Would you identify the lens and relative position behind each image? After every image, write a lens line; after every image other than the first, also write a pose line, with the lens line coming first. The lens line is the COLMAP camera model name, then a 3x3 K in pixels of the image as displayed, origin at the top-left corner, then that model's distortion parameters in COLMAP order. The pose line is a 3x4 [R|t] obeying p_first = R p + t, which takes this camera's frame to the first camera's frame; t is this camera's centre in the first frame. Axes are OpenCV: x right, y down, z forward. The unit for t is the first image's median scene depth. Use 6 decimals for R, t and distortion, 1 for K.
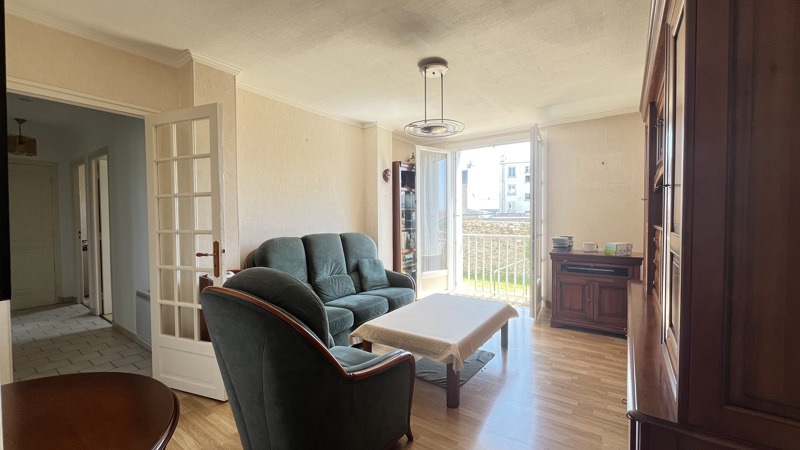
lens RADIAL K [[320.9, 0, 400.0], [0, 320.9, 225.0], [0, 0, 1]] dist [-0.001601, -0.000224]
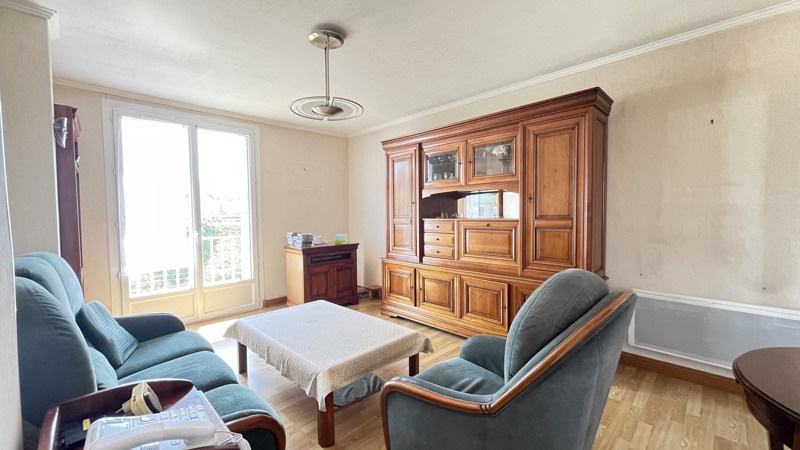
lens RADIAL K [[320.9, 0, 400.0], [0, 320.9, 225.0], [0, 0, 1]] dist [-0.001601, -0.000224]
pose [[0.185667, -0.034385, 0.982011, -0.698767], [0.034248, 0.999007, 0.028505, -0.014336], [-0.982016, 0.028340, 0.186660, 0.664937]]
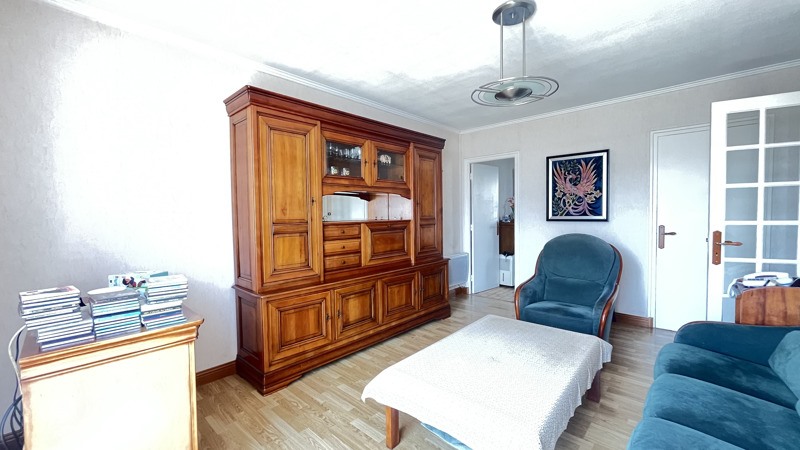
lens RADIAL K [[320.9, 0, 400.0], [0, 320.9, 225.0], [0, 0, 1]] dist [-0.001601, -0.000224]
pose [[-0.989963, 0.013261, 0.140701, 0.262656], [0.022760, 0.997552, 0.066117, -0.056570], [-0.139480, 0.068656, -0.987842, 1.787975]]
